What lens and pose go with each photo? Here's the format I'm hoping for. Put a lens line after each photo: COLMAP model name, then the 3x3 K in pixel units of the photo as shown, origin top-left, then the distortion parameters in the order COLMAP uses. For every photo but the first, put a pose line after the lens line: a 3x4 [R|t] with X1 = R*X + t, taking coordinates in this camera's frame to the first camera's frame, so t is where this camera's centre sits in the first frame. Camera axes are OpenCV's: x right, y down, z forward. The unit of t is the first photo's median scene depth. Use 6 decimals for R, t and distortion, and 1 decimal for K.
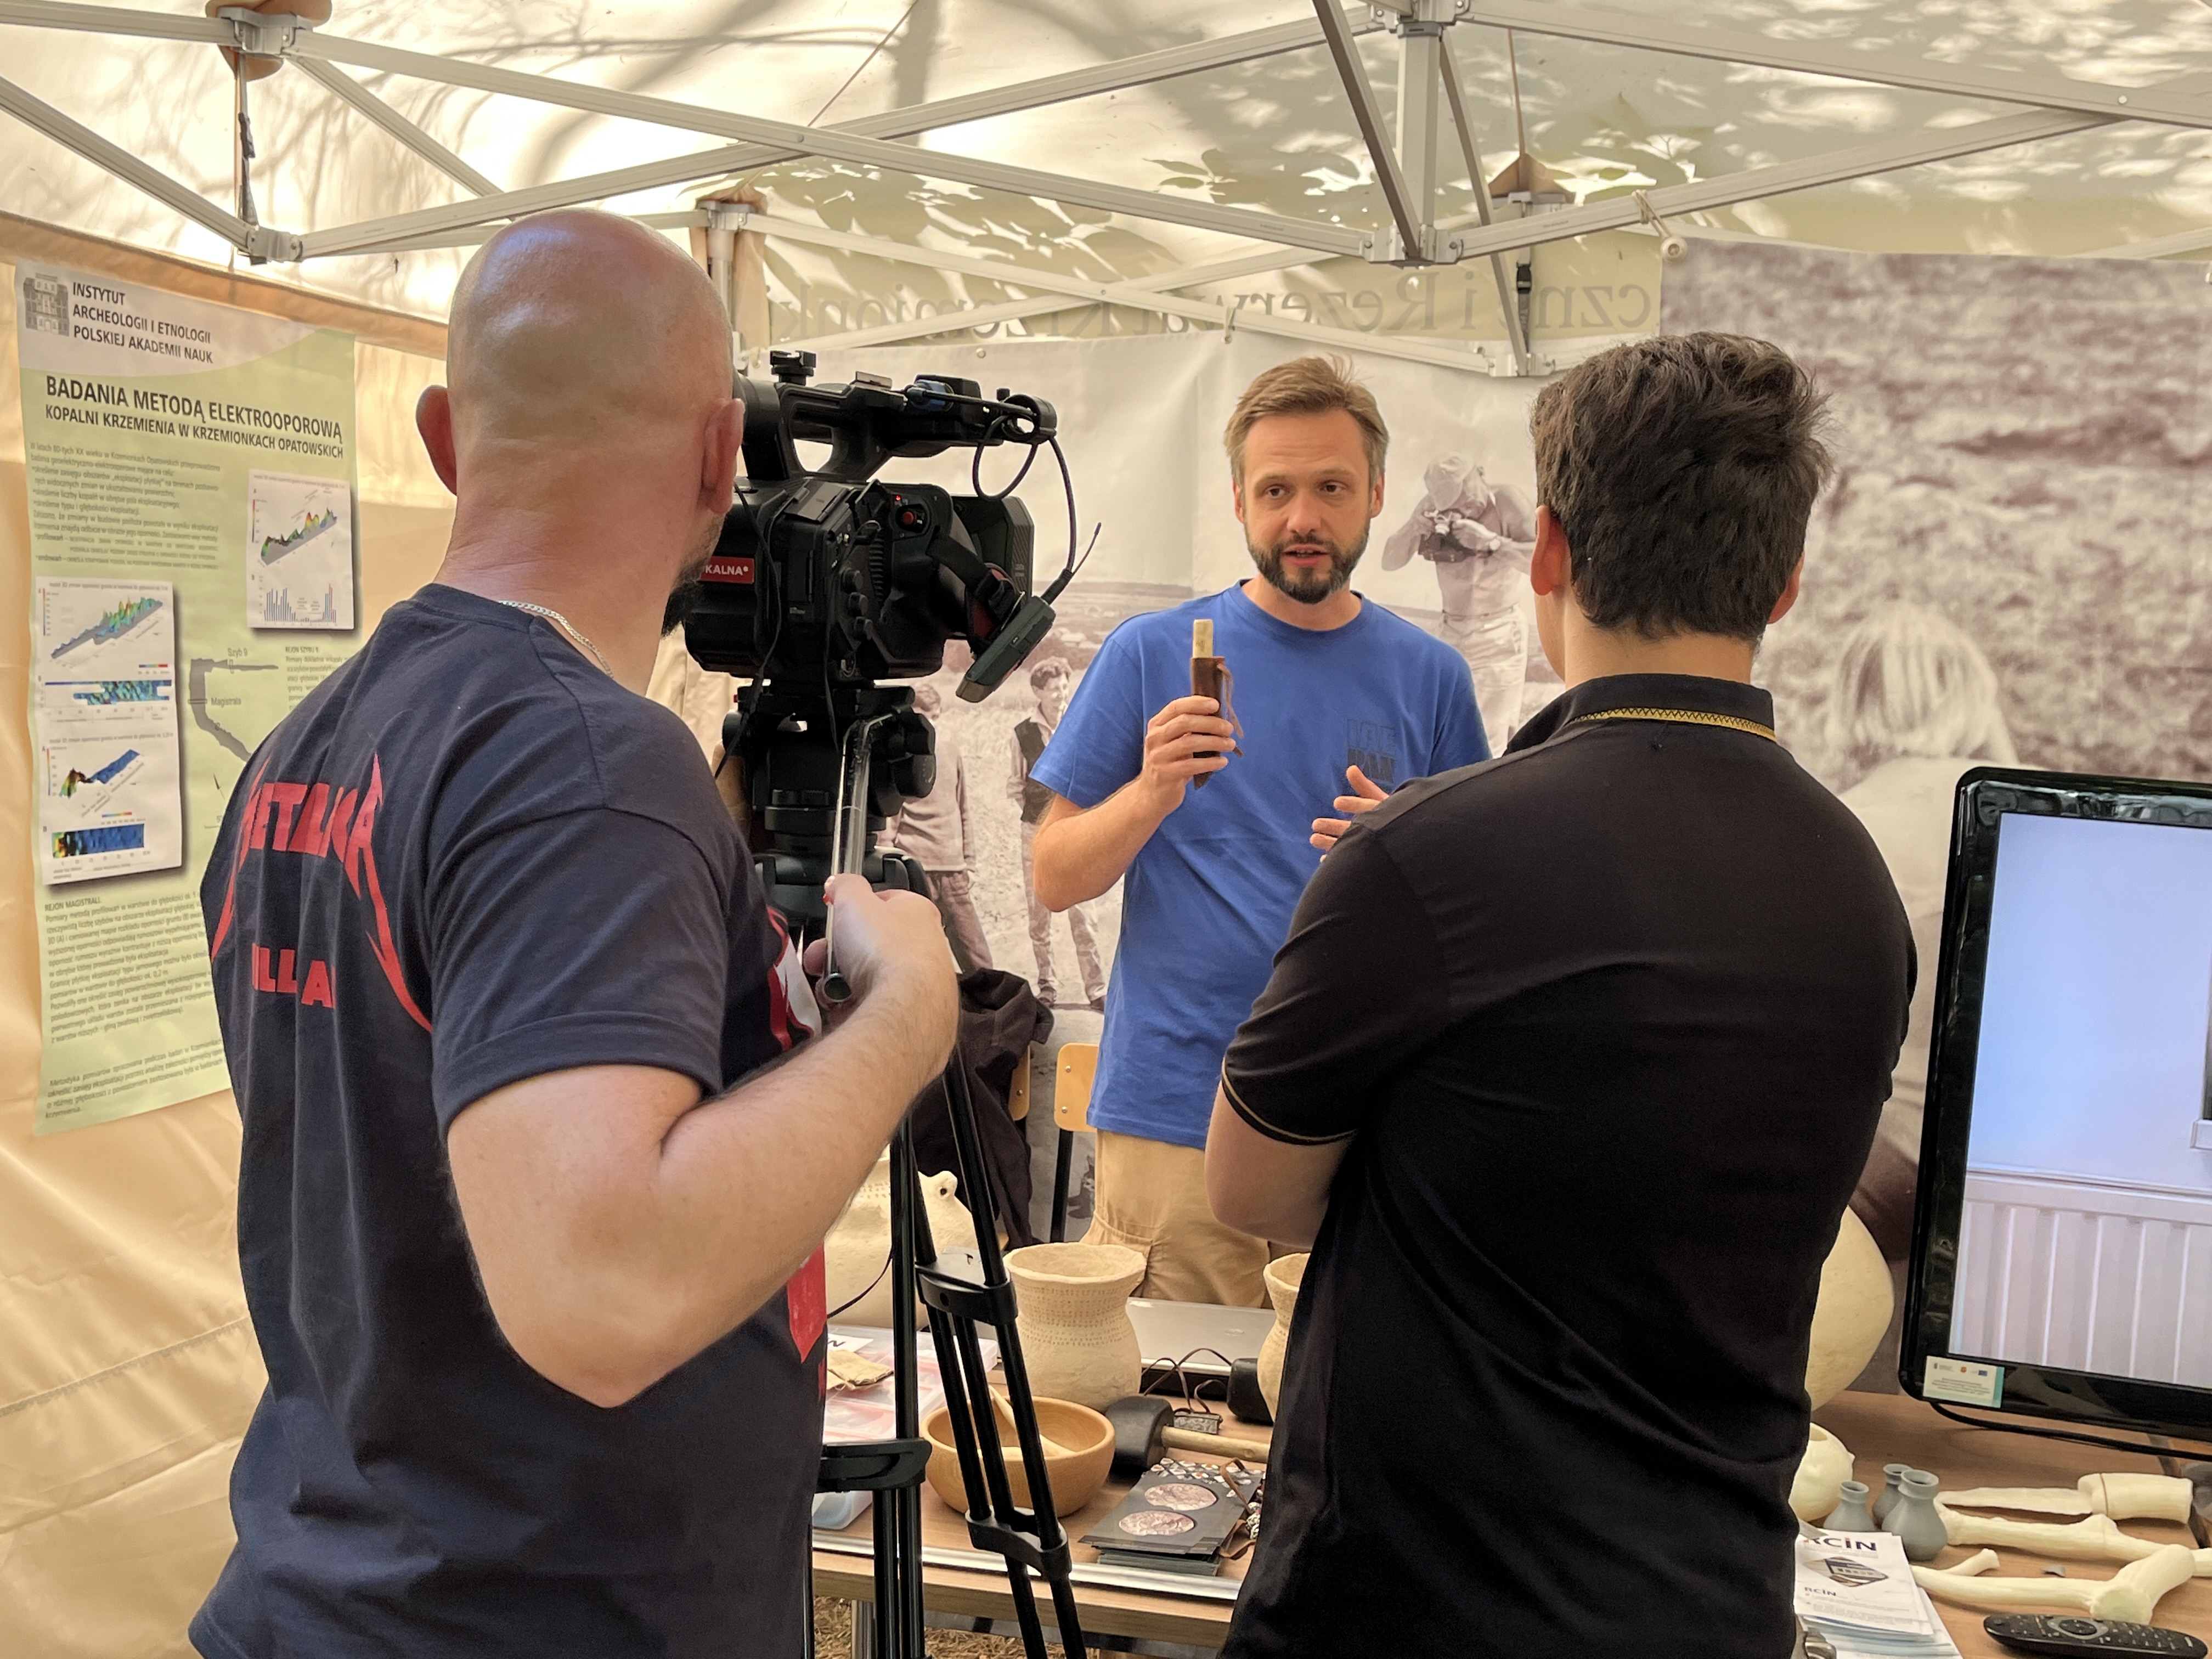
lens RADIAL K [[2402.7, 0, 1094.8], [0, 2402.7, 825.5], [0, 0, 1]] dist [0.012451, 0.000000]
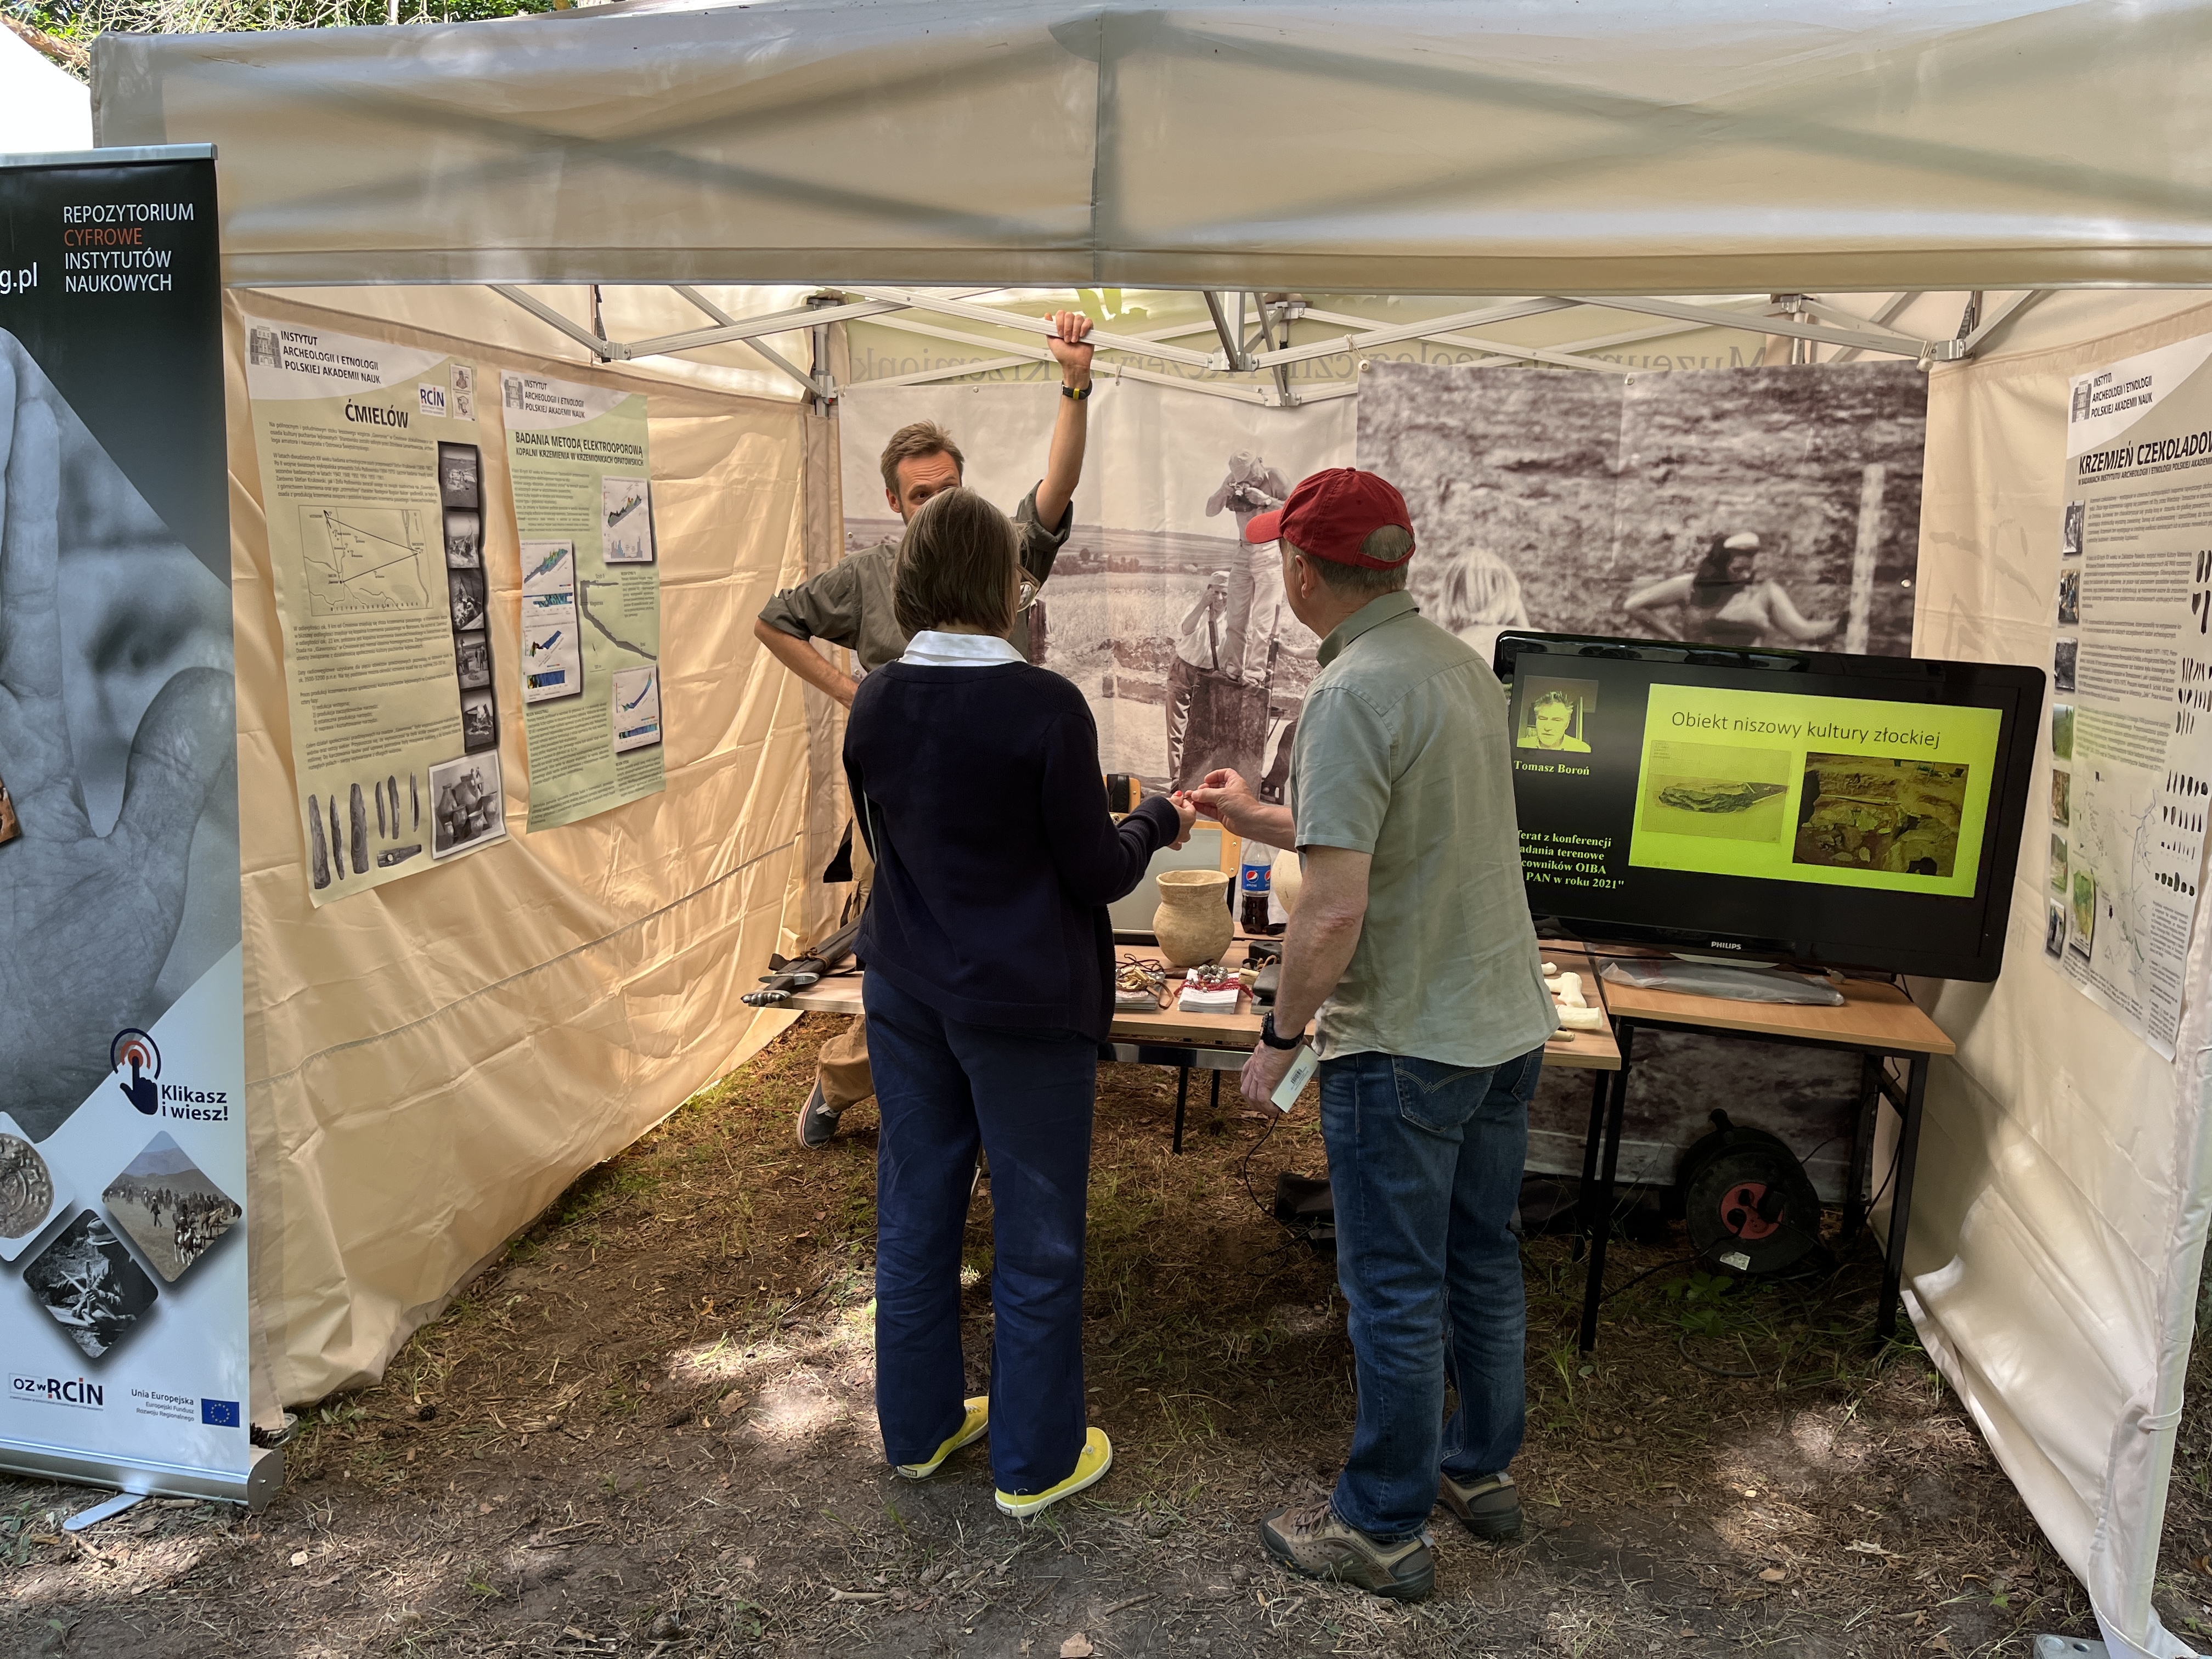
lens RADIAL K [[1683.4, 0, 1111.3], [0, 1683.4, 836.6], [0, 0, 1]] dist [0.060609, -0.087078]
pose [[0.996435, -0.022929, 0.081190, -0.088021], [0.014232, 0.994252, 0.106116, -0.006366], [-0.083157, -0.104582, 0.991034, -0.398652]]
